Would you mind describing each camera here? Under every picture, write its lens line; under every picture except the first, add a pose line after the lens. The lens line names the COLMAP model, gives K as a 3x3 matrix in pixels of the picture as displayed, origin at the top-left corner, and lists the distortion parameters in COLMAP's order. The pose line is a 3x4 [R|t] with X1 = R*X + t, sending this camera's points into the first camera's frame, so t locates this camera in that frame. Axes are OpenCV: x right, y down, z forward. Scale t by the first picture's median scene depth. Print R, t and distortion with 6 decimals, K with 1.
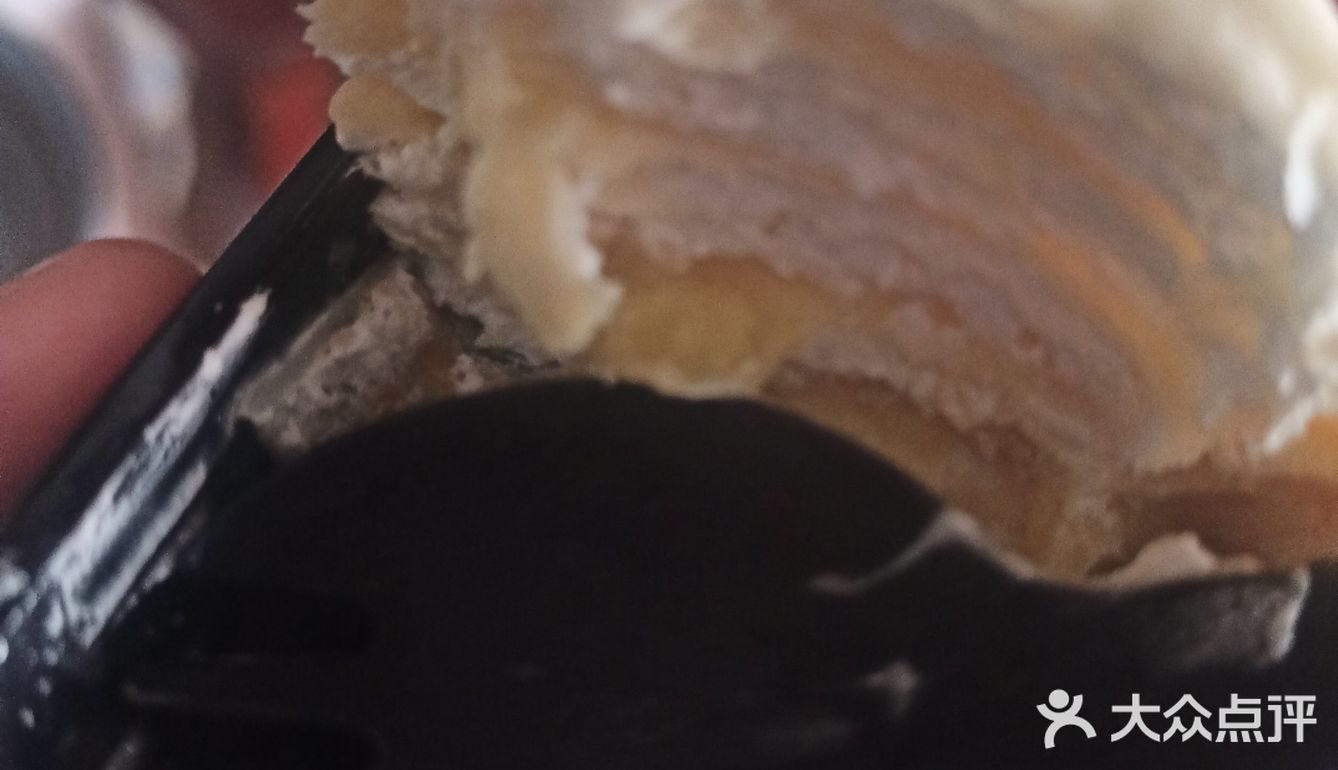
lens RADIAL K [[1209.7, 0, 669.0], [0, 1209.7, 385.0], [0, 0, 1]] dist [0.004587, -0.011386]
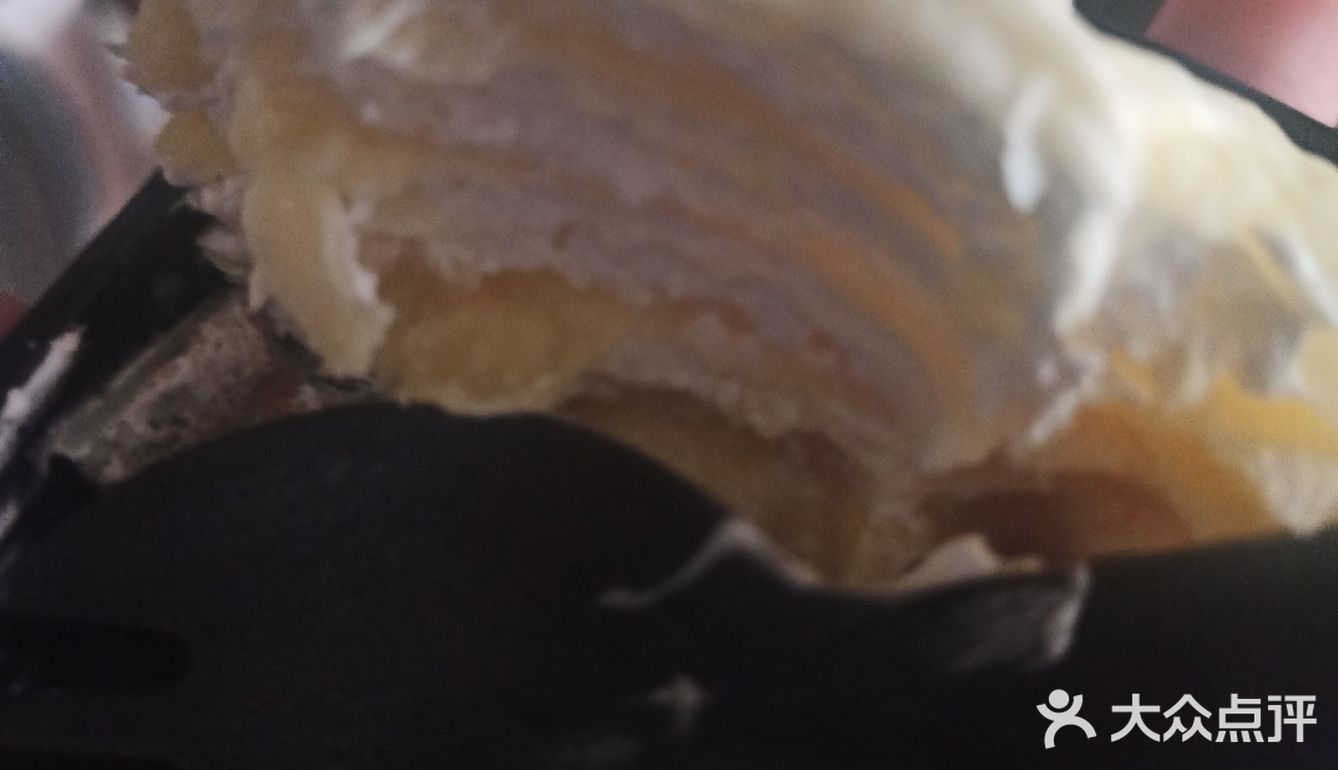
lens RADIAL K [[1209.7, 0, 669.0], [0, 1209.7, 385.0], [0, 0, 1]] dist [0.004587, -0.011386]
pose [[0.998314, -0.039430, -0.042592, 0.212116], [0.038123, 0.998790, -0.031069, 0.021770], [0.043766, 0.029392, 0.998609, 0.016351]]
